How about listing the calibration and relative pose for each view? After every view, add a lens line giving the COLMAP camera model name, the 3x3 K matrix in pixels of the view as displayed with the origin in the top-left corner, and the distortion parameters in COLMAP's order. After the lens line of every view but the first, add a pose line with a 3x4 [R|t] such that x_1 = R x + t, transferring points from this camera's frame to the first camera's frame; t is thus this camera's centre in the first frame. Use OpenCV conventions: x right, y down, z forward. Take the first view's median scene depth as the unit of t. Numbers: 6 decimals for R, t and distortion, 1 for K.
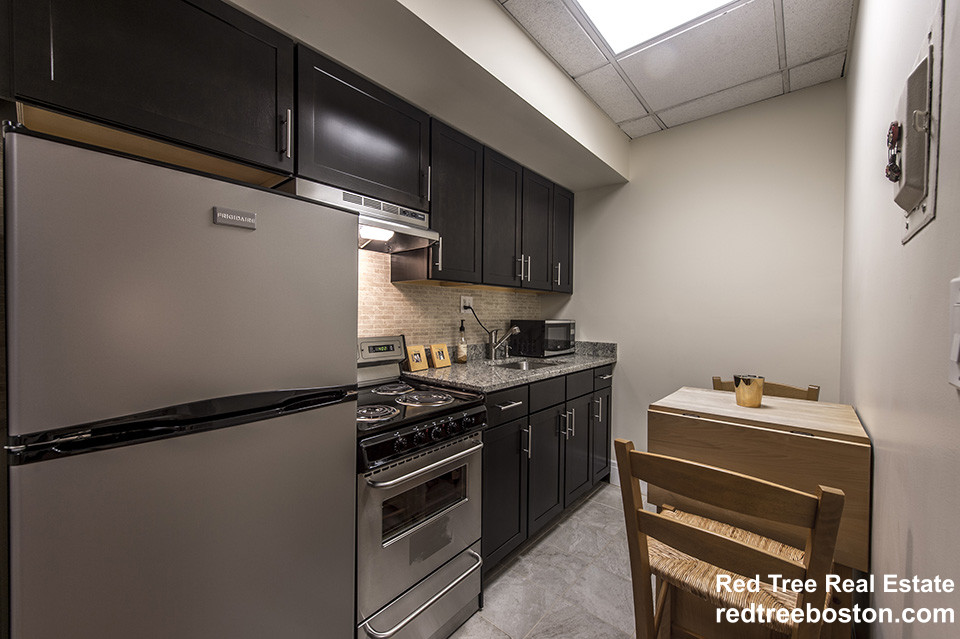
lens RADIAL K [[384.7, 0, 477.4], [0, 384.7, 319.3], [0, 0, 1]] dist [-0.002281, -0.000201]
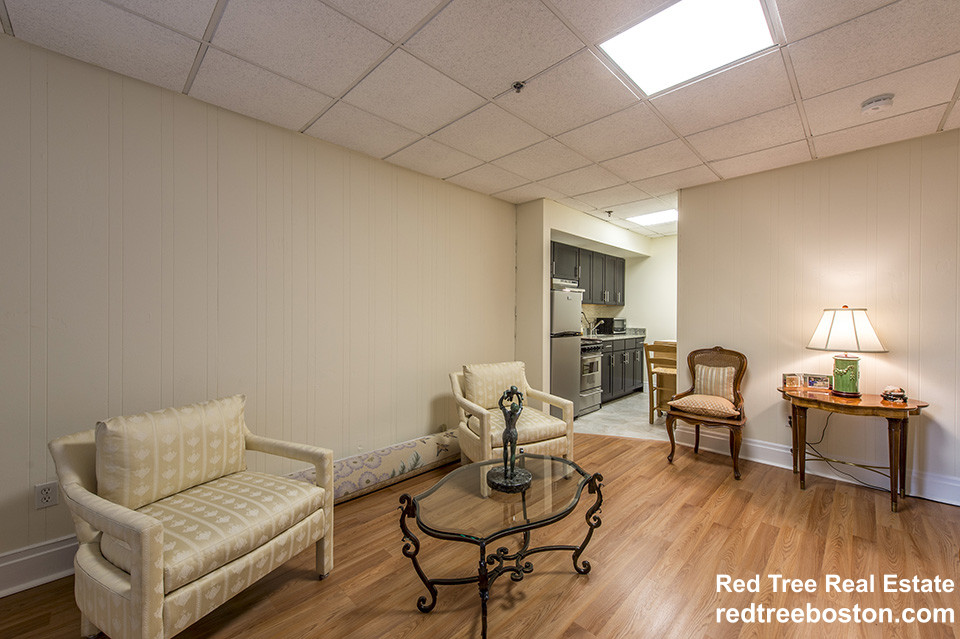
lens RADIAL K [[384.7, 0, 482.3], [0, 384.7, 318.3], [0, 0, 1]] dist [-0.002281, -0.000201]
pose [[0.997559, -0.007373, -0.069431, -0.431665], [0.007015, 0.999961, -0.005390, 0.010725], [0.069468, 0.004890, 0.997572, -1.297153]]
